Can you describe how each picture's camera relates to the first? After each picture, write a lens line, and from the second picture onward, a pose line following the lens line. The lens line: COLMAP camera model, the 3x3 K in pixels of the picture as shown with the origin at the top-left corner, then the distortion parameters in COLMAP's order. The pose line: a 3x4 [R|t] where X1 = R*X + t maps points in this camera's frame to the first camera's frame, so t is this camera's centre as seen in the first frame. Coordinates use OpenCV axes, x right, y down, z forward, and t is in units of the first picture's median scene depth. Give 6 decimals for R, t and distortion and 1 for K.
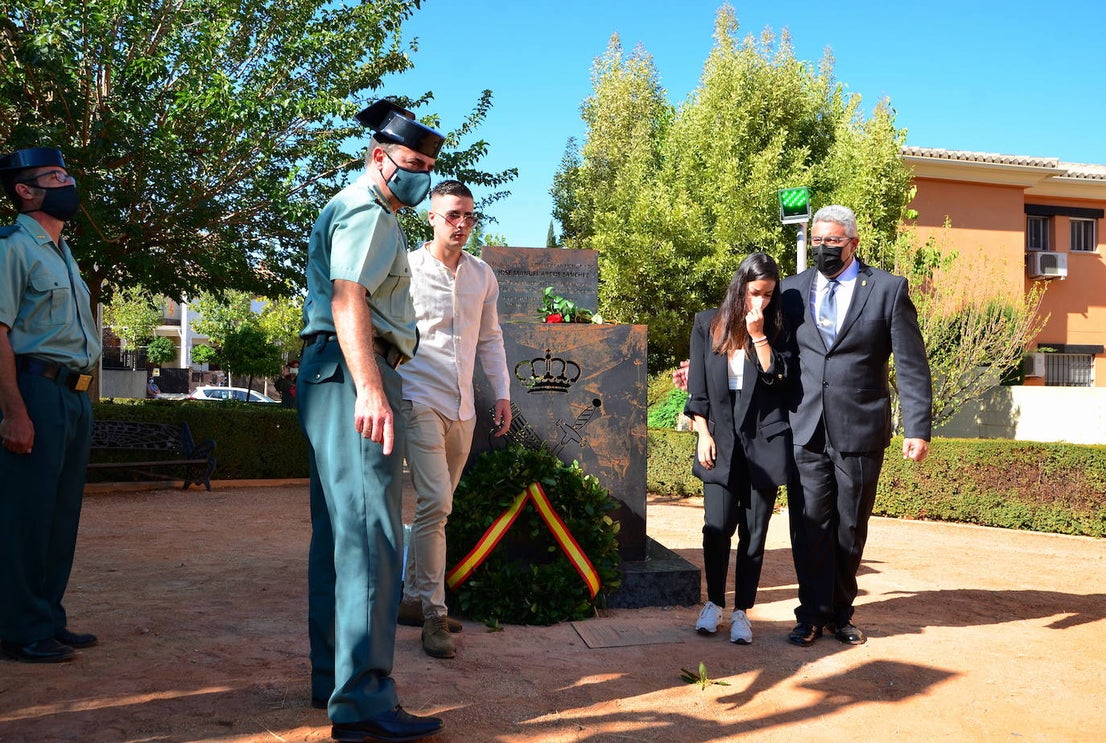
lens RADIAL K [[831.9, 0, 553.0], [0, 831.9, 371.5], [0, 0, 1]] dist [-0.064762, 0.005818]
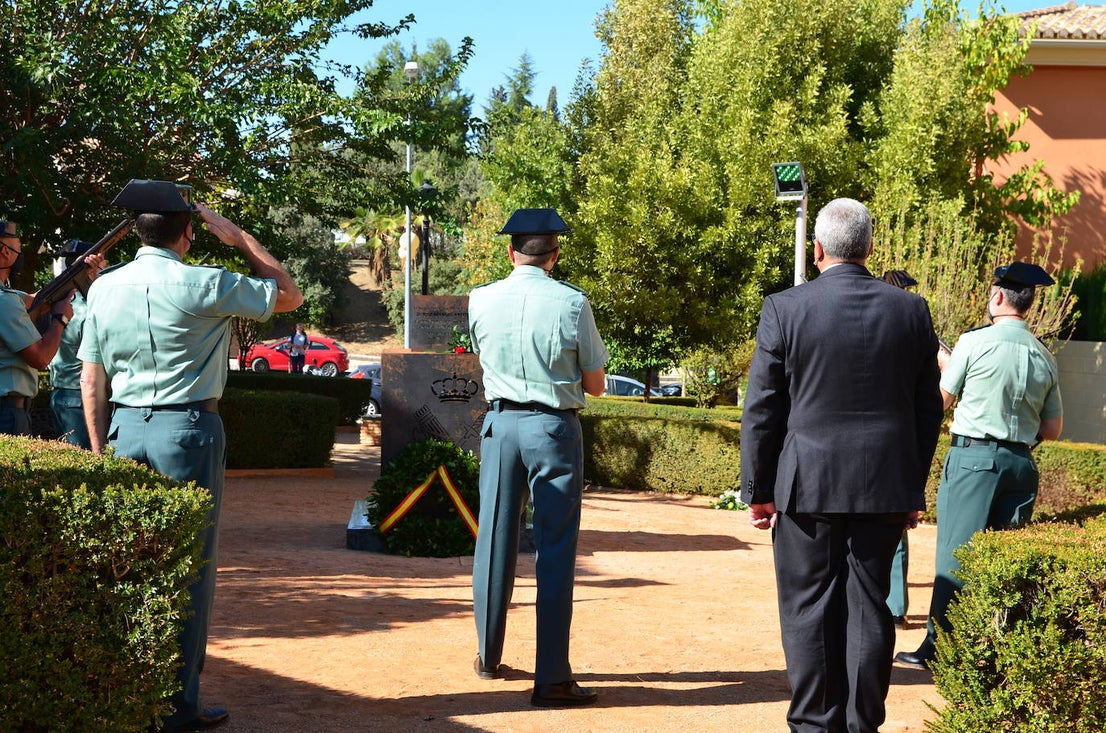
lens RADIAL K [[1482.8, 0, 553.0], [0, 1482.8, 366.5], [0, 0, 1]] dist [0.063336, 0.034759]
pose [[0.996283, 0.007299, -0.085832, 0.151745], [-0.003231, 0.998869, 0.047439, -0.062866], [0.086081, -0.046985, 0.995180, -0.603041]]
